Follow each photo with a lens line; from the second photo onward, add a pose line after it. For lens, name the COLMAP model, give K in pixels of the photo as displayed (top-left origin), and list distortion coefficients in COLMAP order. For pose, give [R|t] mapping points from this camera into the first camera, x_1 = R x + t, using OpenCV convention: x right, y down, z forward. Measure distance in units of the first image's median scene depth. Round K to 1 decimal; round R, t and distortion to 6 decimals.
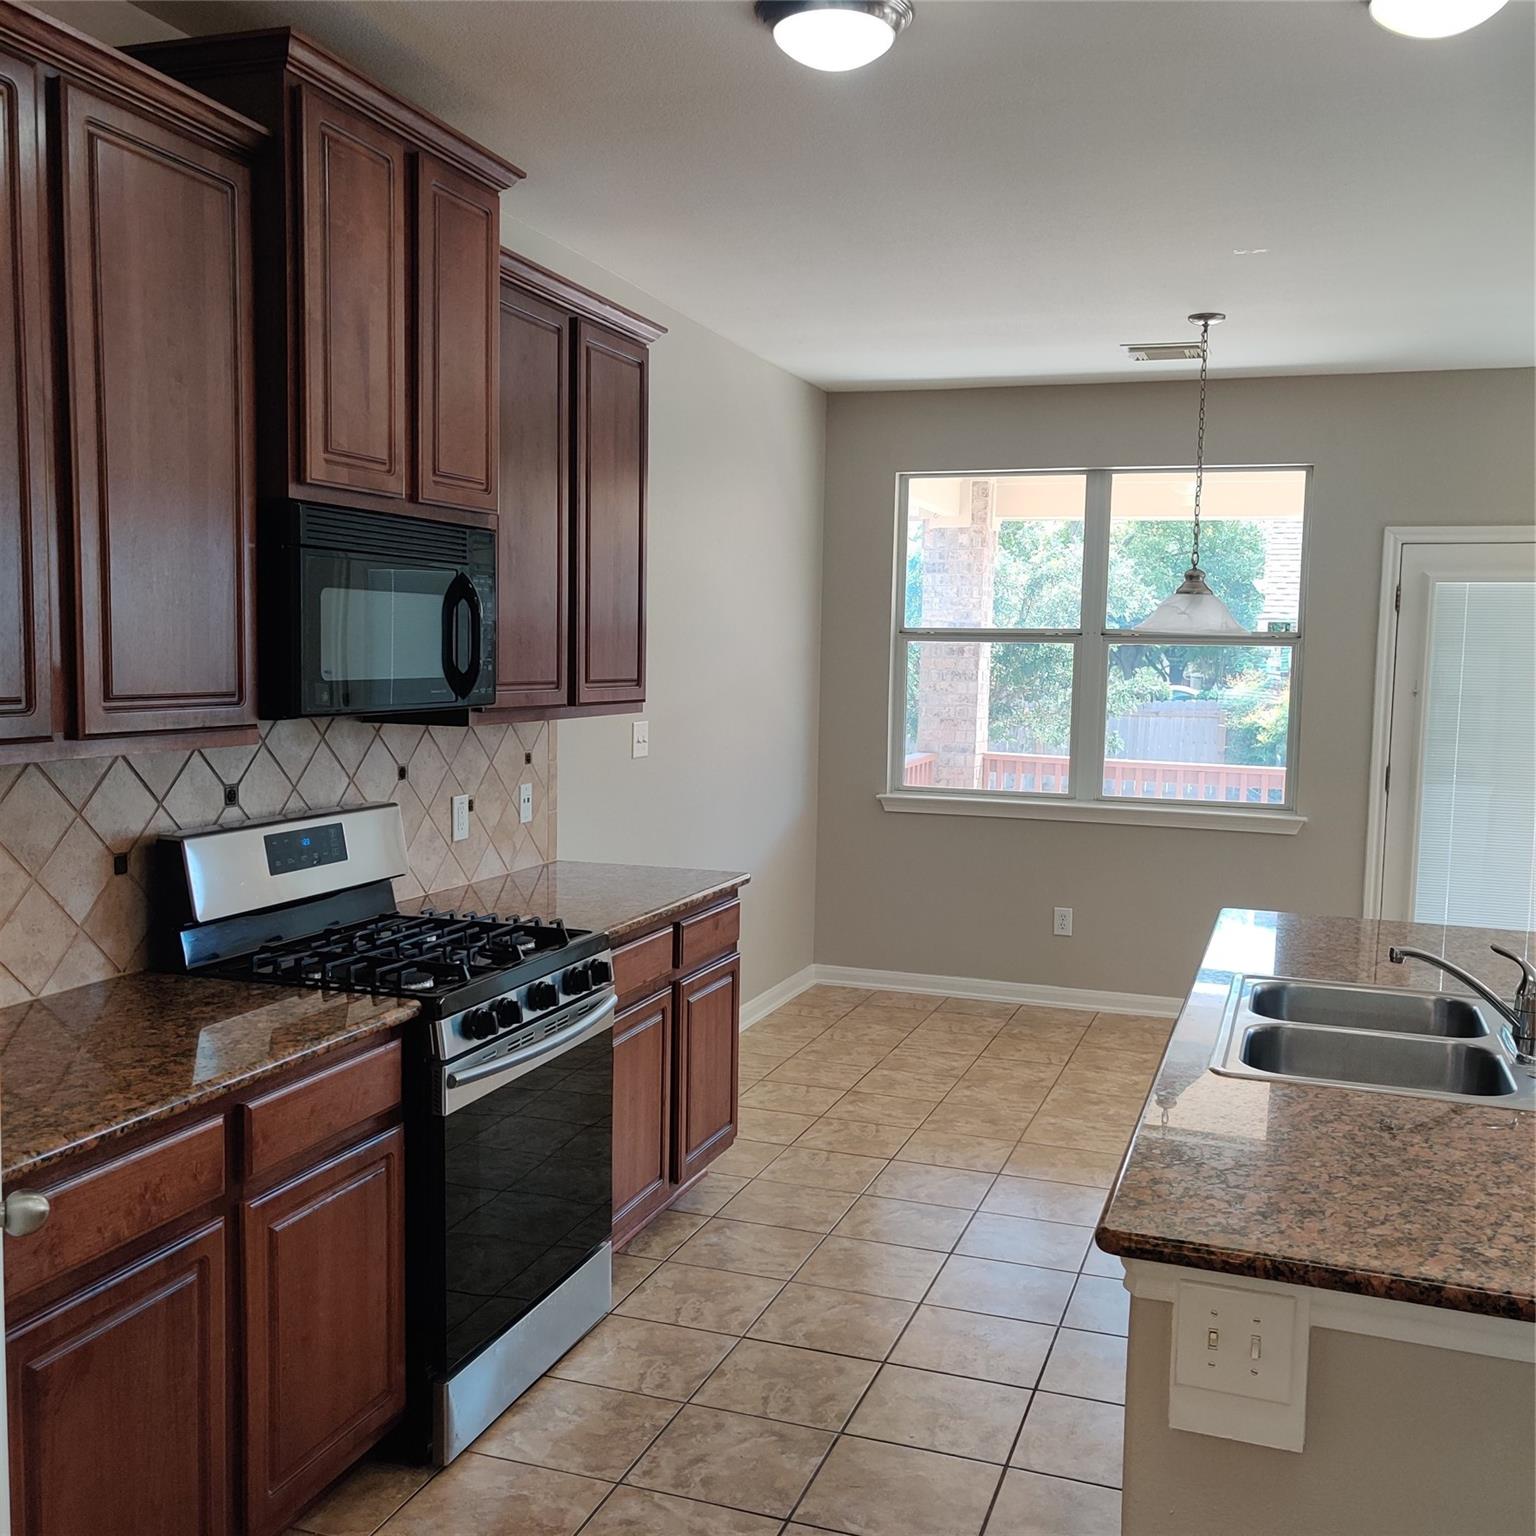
lens RADIAL K [[1538.8, 0, 773.6], [0, 1538.8, 779.9], [0, 0, 1]] dist [0.029098, 0.000000]
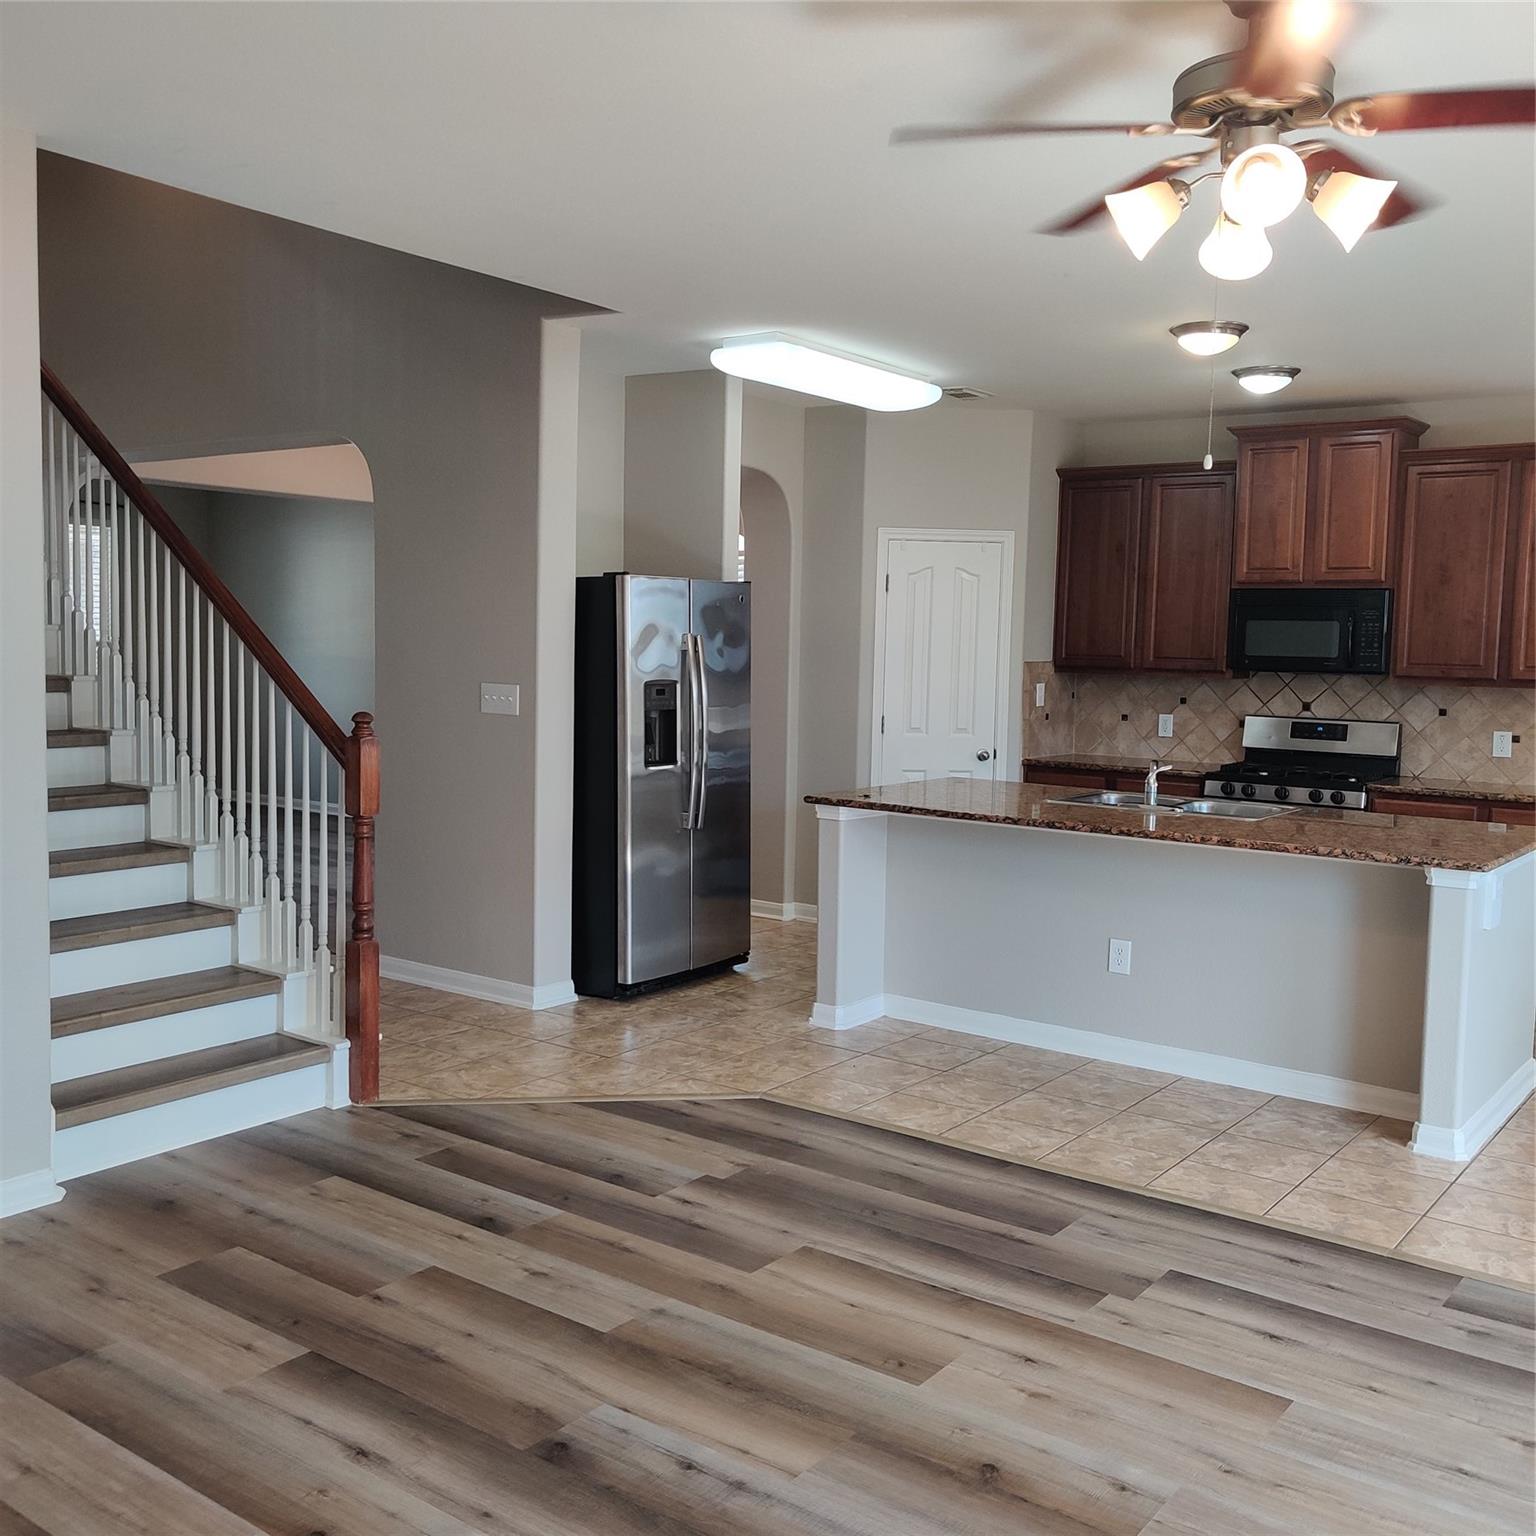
lens RADIAL K [[1538.8, 0, 745.8], [0, 1538.8, 787.6], [0, 0, 1]] dist [0.029098, 0.000000]
pose [[-0.297484, 0.066798, -0.952387, 2.116967], [-0.111195, 0.988336, 0.104052, -0.017960], [0.948229, 0.136855, -0.286586, 0.829775]]
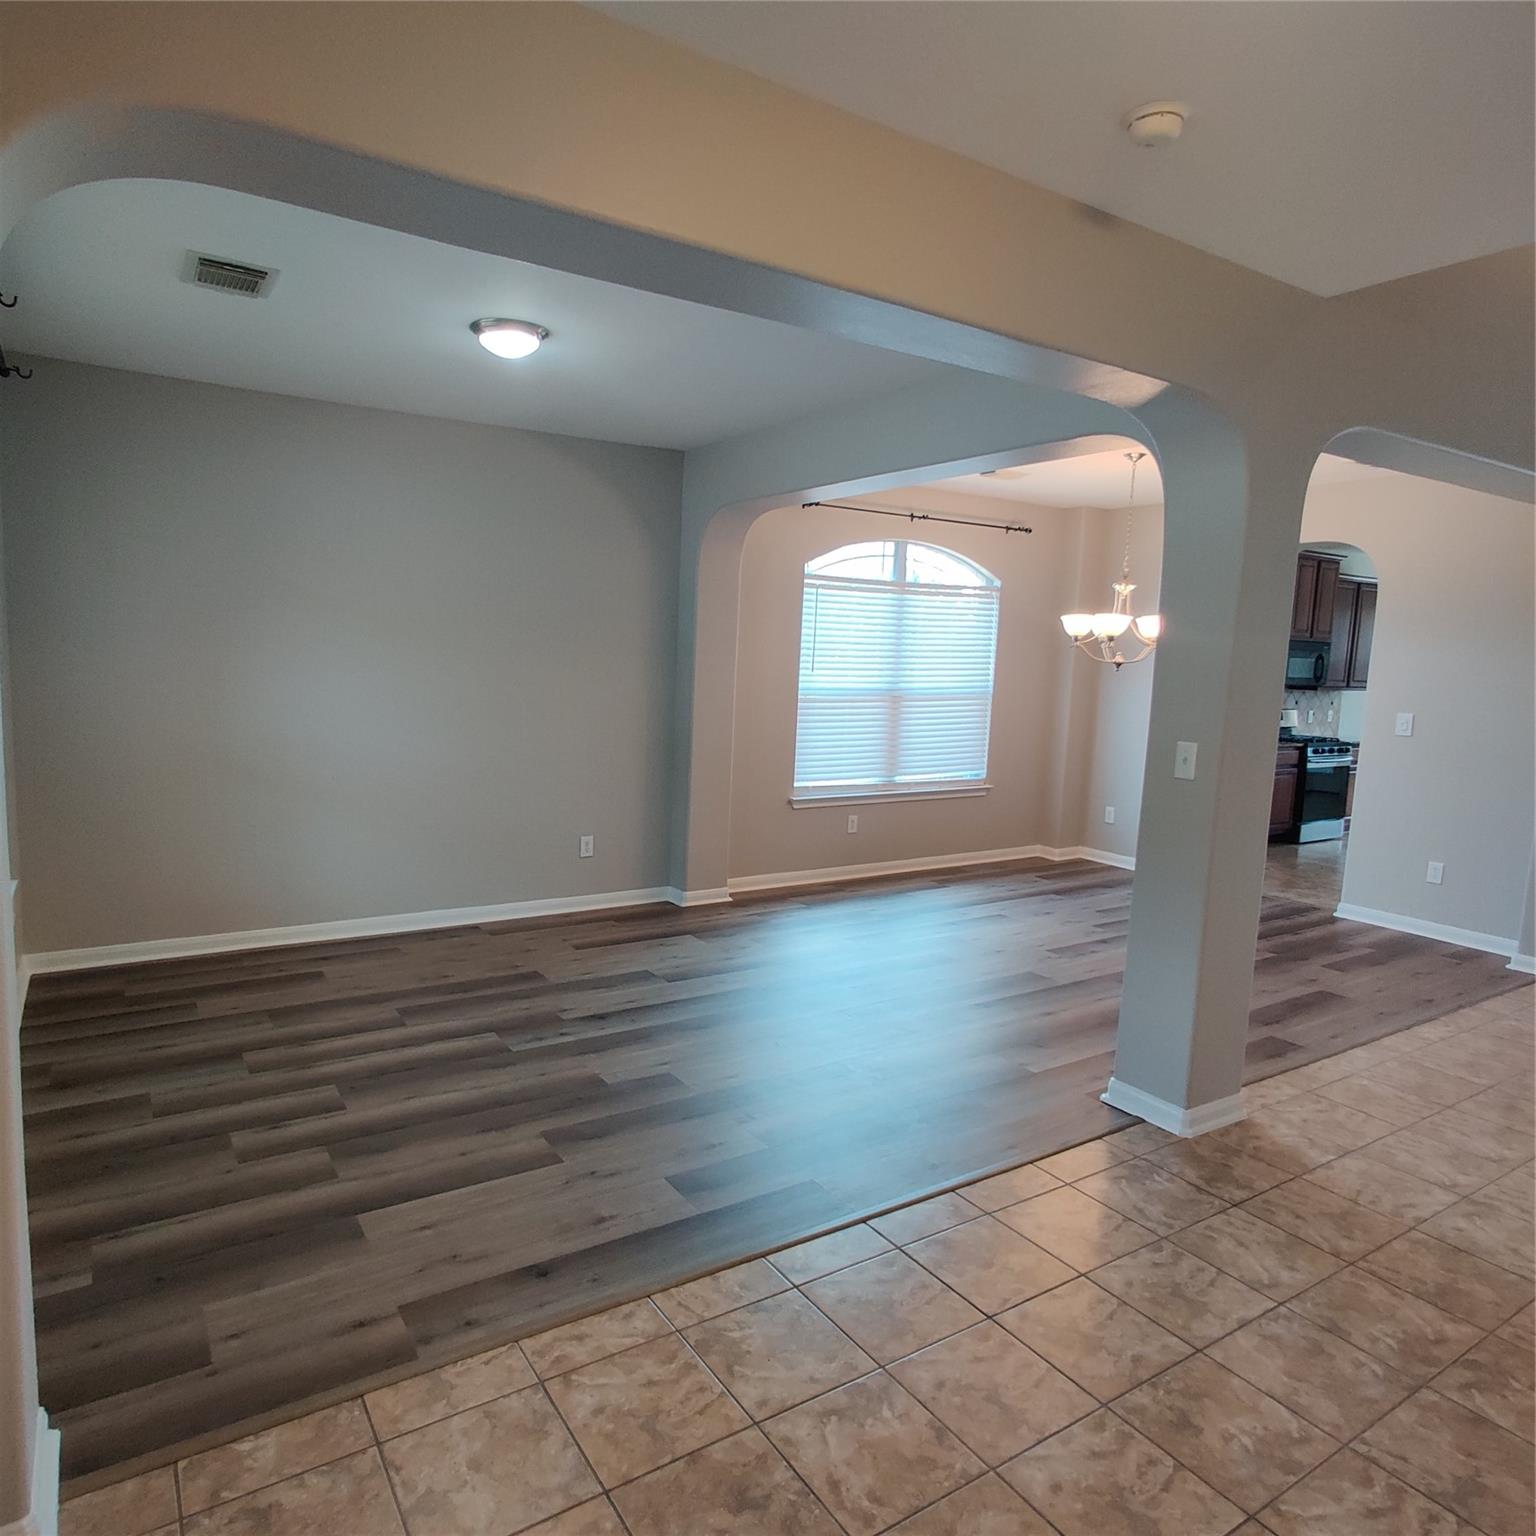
lens RADIAL K [[1035.7, 0, 756.6], [0, 1035.7, 782.7], [0, 0, 1]] dist [-0.004149, -0.001791]
pose [[0.790883, 0.096416, -0.604324, 0.315925], [-0.082396, 0.995296, 0.050960, 0.198876], [0.606395, 0.009491, 0.795107, -2.150459]]
